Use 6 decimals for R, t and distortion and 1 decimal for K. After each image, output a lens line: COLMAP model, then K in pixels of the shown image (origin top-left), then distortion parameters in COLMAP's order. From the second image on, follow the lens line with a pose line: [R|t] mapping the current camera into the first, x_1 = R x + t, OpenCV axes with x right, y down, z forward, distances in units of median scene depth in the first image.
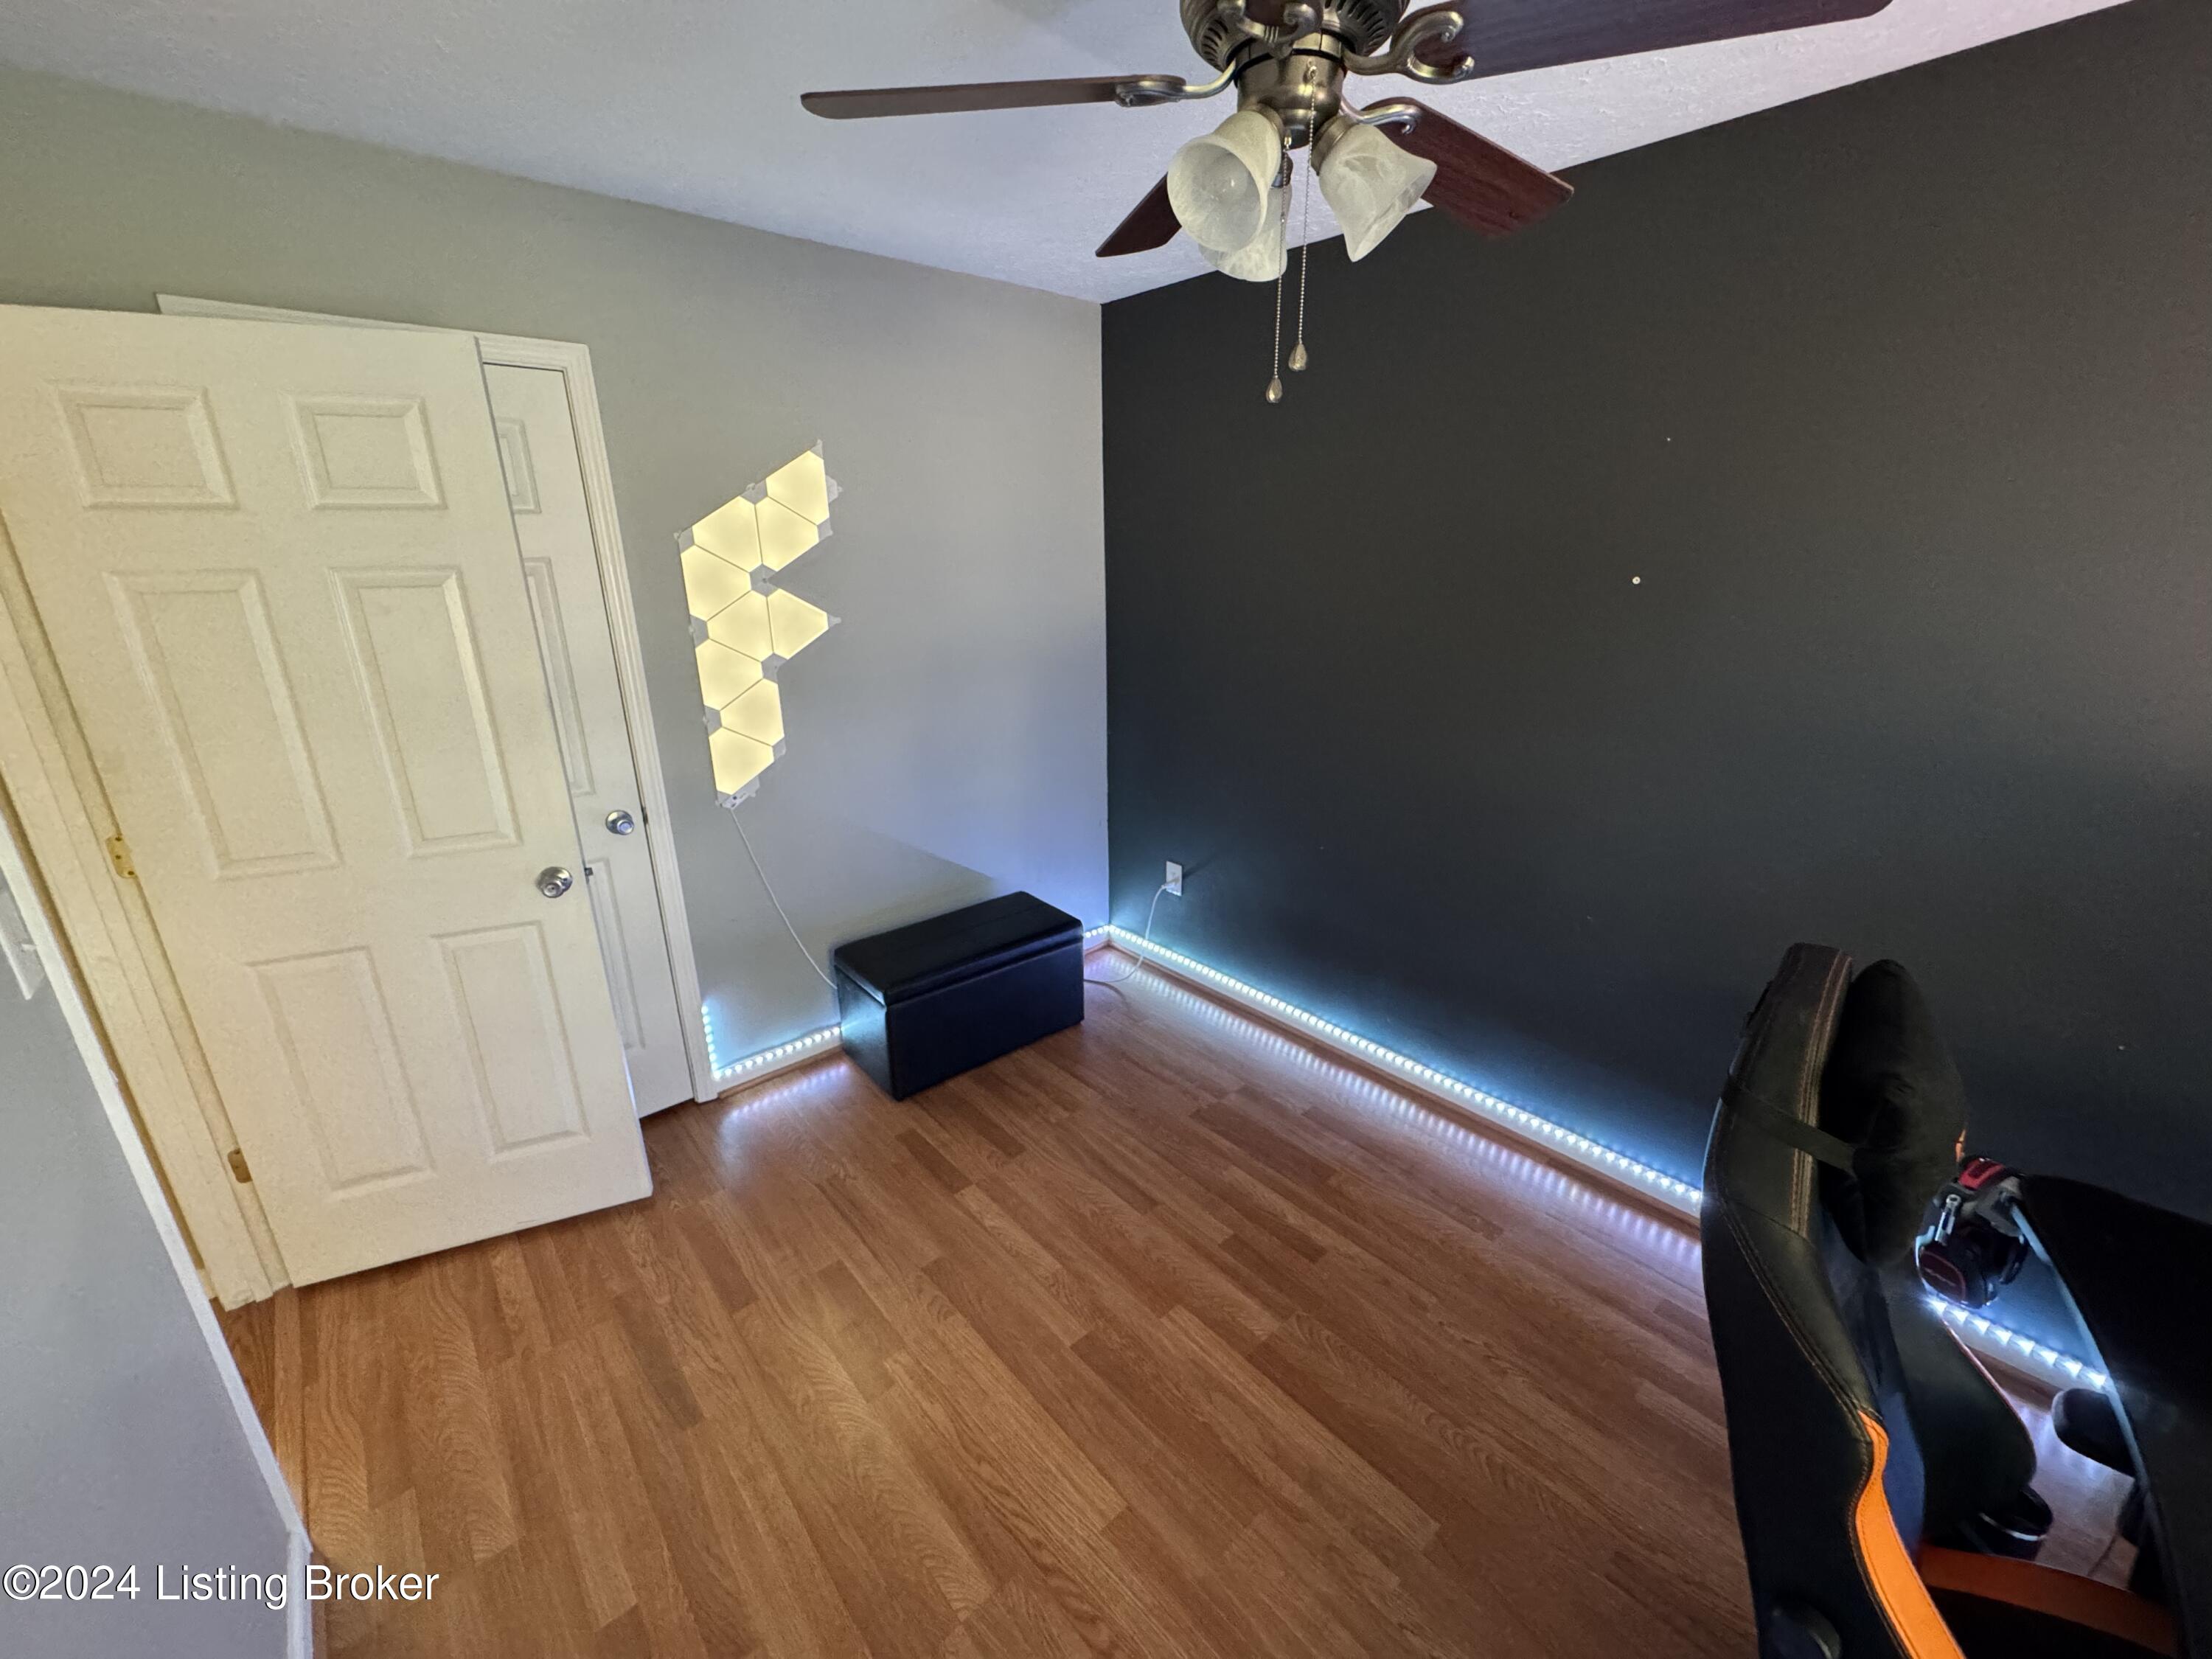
lens RADIAL K [[880.5, 0, 1104.6], [0, 880.5, 831.1], [0, 0, 1]] dist [-0.002723, 0.000972]
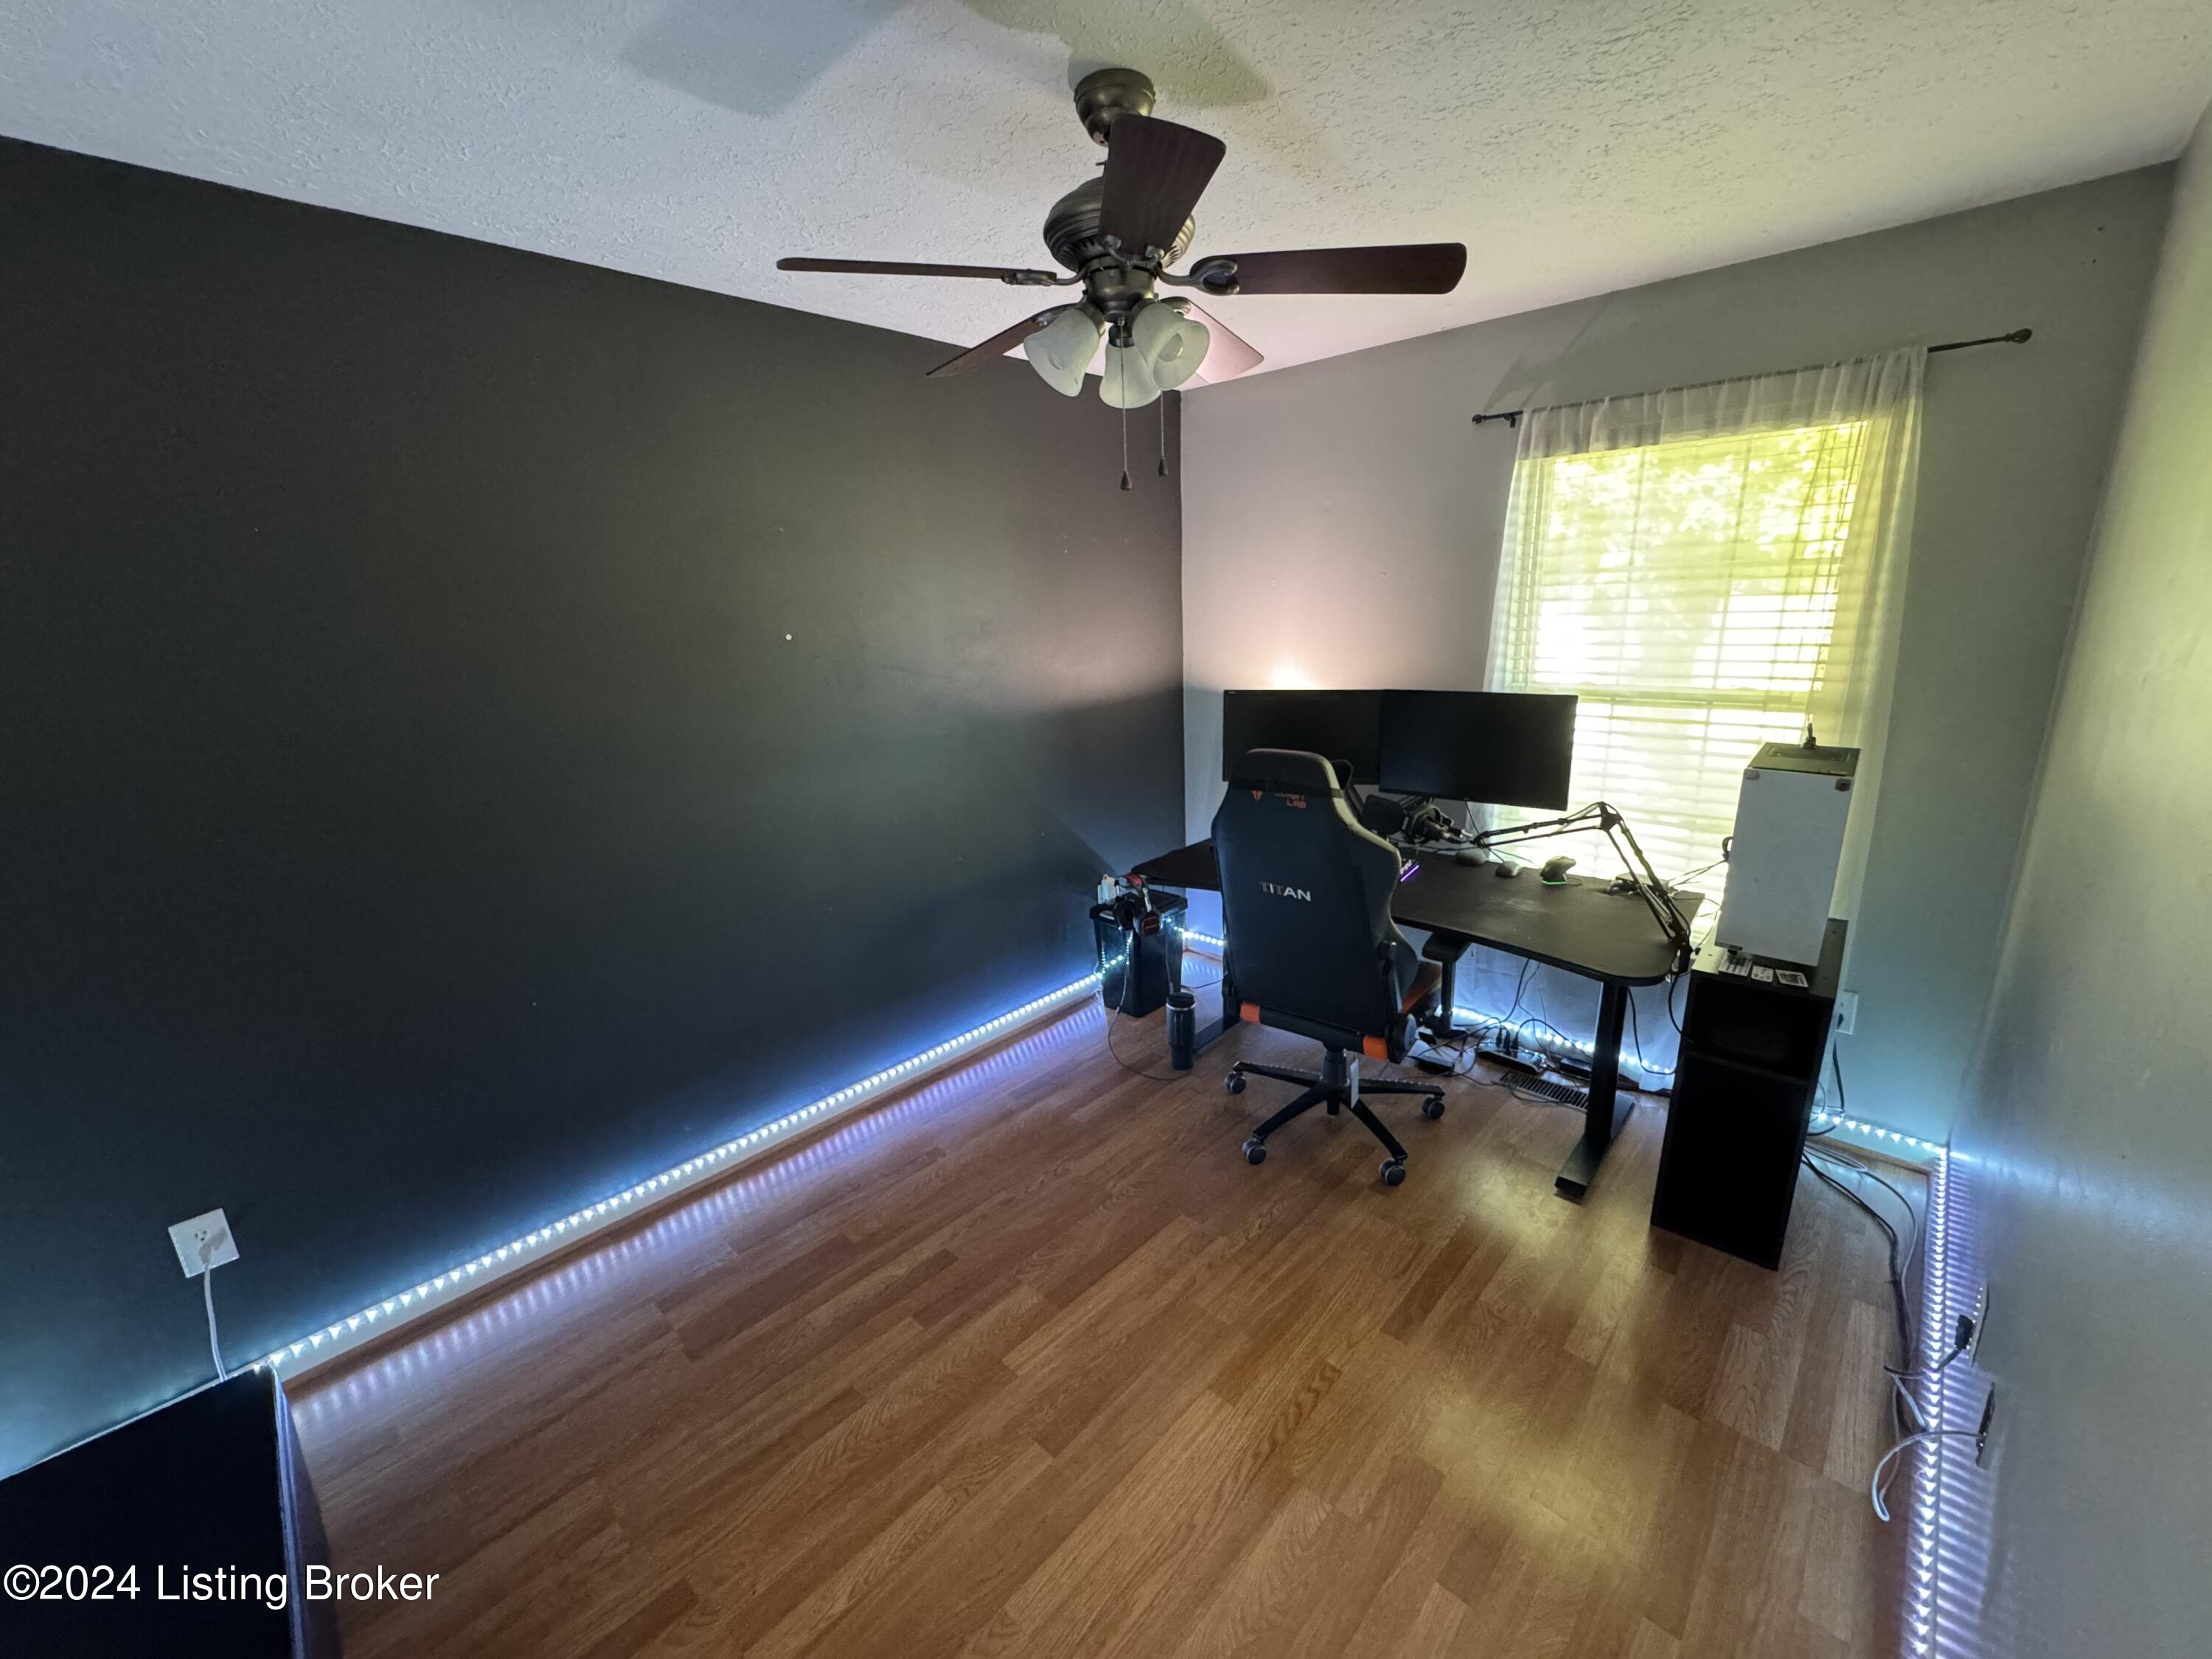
lens RADIAL K [[880.5, 0, 1104.8], [0, 880.5, 834.7], [0, 0, 1]] dist [-0.002723, 0.000972]
pose [[-0.083950, -0.248358, 0.965024, -0.732631], [0.348287, 0.900048, 0.261934, -0.207658], [-0.933621, 0.358095, 0.010941, 0.680435]]
